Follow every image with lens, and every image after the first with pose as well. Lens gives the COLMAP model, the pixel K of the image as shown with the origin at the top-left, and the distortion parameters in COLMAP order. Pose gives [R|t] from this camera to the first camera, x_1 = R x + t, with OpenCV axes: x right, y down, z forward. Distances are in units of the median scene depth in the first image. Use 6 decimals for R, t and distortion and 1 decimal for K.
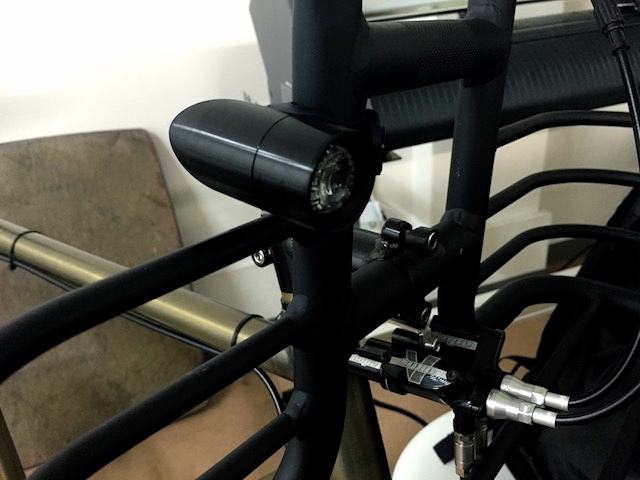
lens RADIAL K [[554.5, 0, 320.0], [0, 554.5, 240.0], [0, 0, 1]] dist [0.045433, -0.095933]
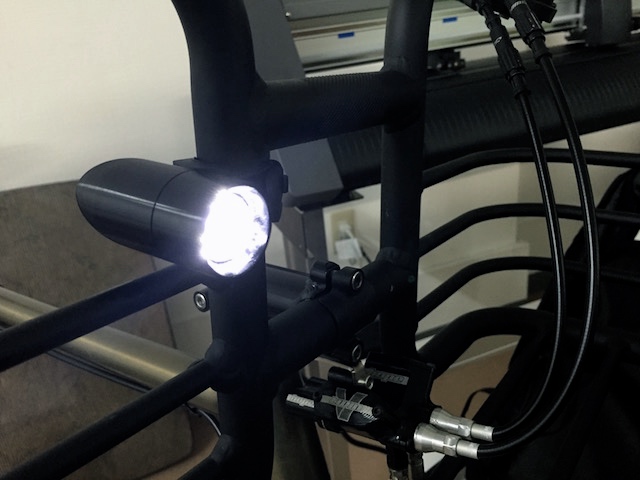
lens RADIAL K [[554.5, 0, 320.0], [0, 554.5, 240.0], [0, 0, 1]] dist [0.045433, -0.095933]
pose [[0.999069, -0.039454, 0.017425, 0.113876], [0.040545, 0.996898, -0.067460, -0.005918], [-0.014709, 0.068103, 0.997570, -0.039440]]
